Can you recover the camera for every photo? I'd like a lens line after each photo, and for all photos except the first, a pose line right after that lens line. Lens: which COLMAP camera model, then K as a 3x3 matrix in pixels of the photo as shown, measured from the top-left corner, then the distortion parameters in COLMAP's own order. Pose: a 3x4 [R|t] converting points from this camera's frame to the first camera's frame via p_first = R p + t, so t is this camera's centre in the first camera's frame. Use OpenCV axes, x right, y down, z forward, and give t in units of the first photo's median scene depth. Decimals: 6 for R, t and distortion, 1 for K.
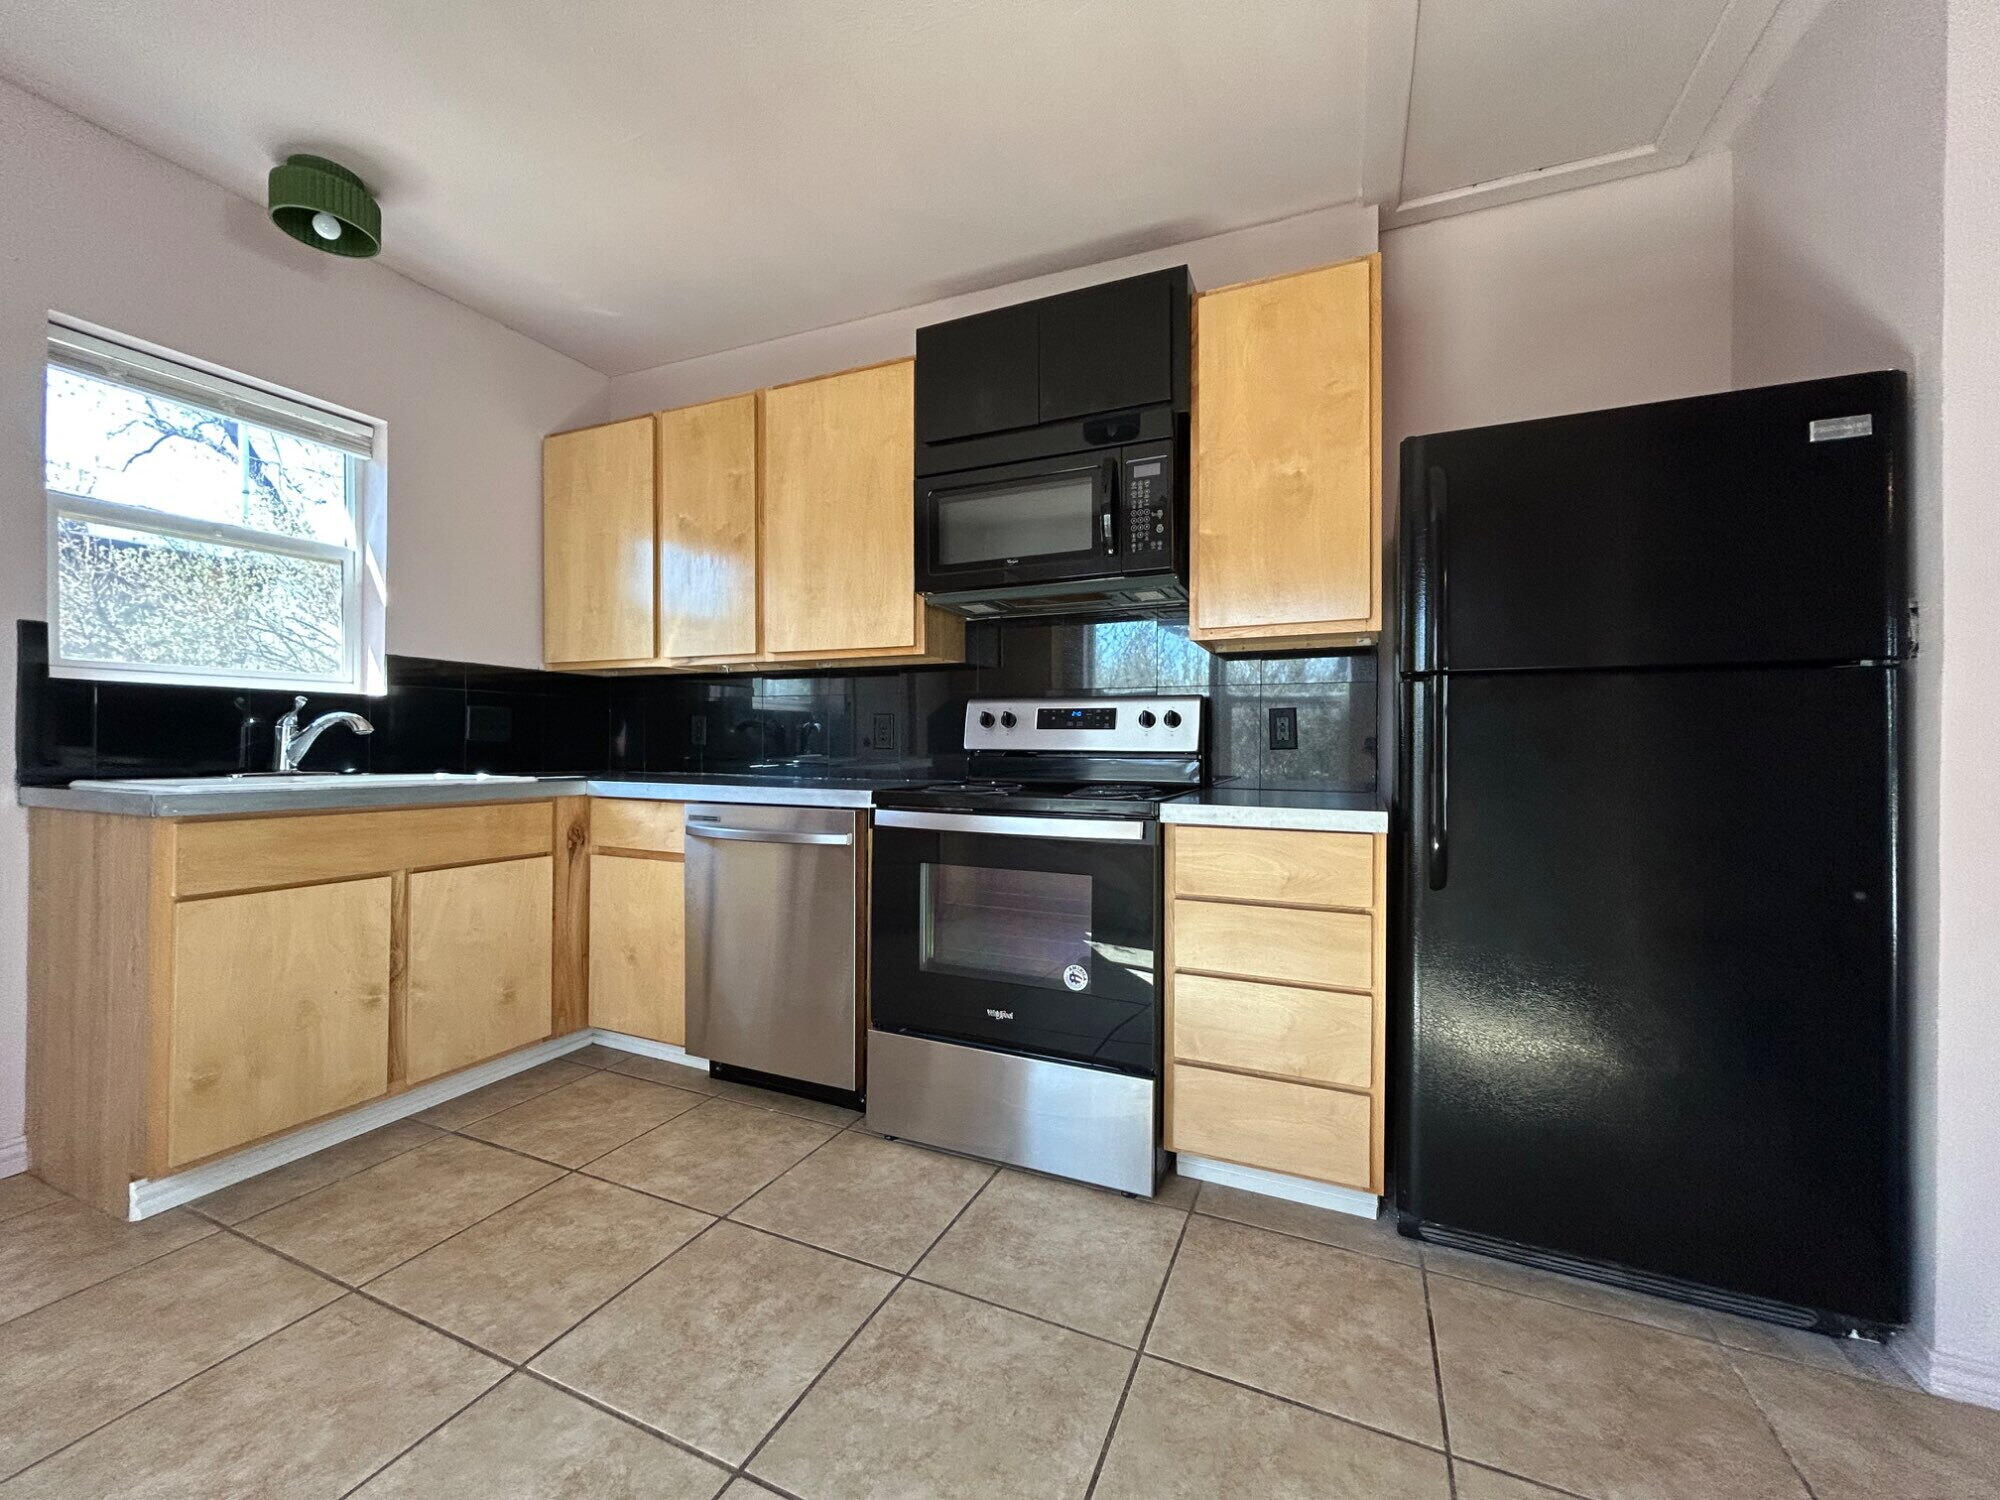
lens RADIAL K [[801.4, 0, 996.1], [0, 801.4, 745.0], [0, 0, 1]] dist [0.002804, 0.000226]
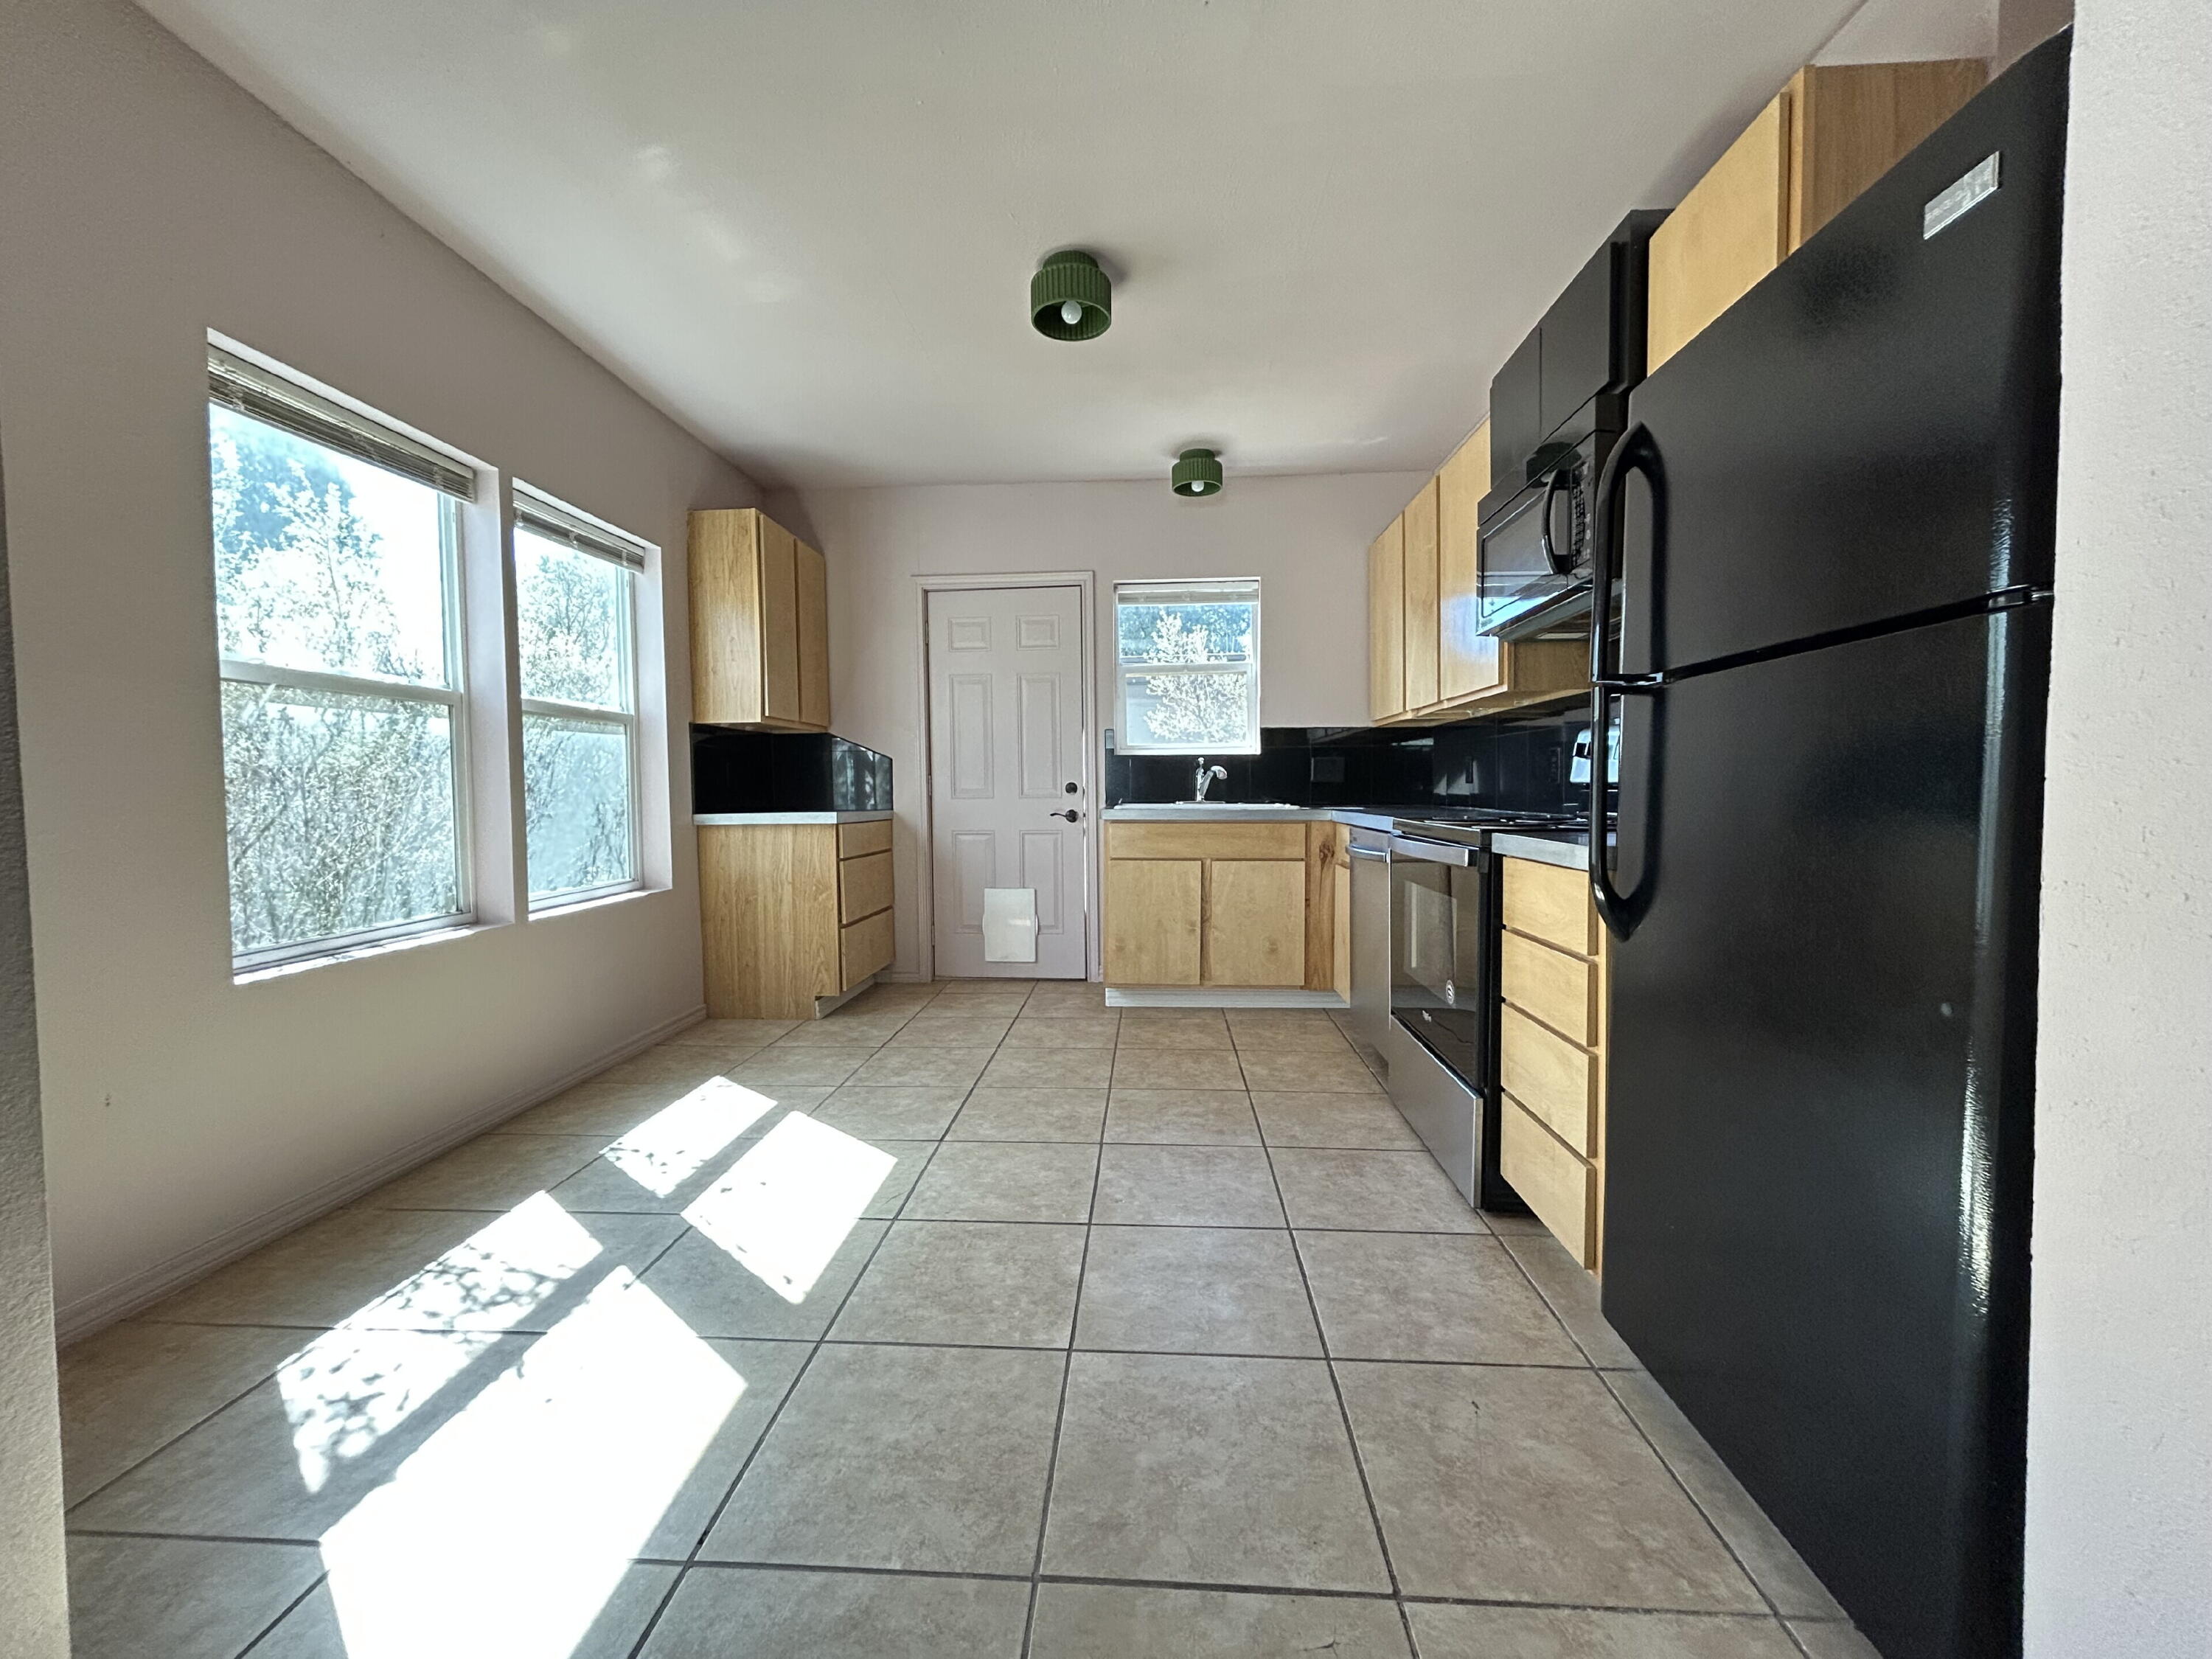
lens RADIAL K [[886.3, 0, 1108.9], [0, 886.3, 825.1], [0, 0, 1]] dist [0.002804, 0.000226]
pose [[0.359640, 0.030955, -0.932578, 1.003471], [0.007598, 0.999319, 0.036100, 0.017384], [0.933060, -0.020068, 0.359160, 0.137723]]
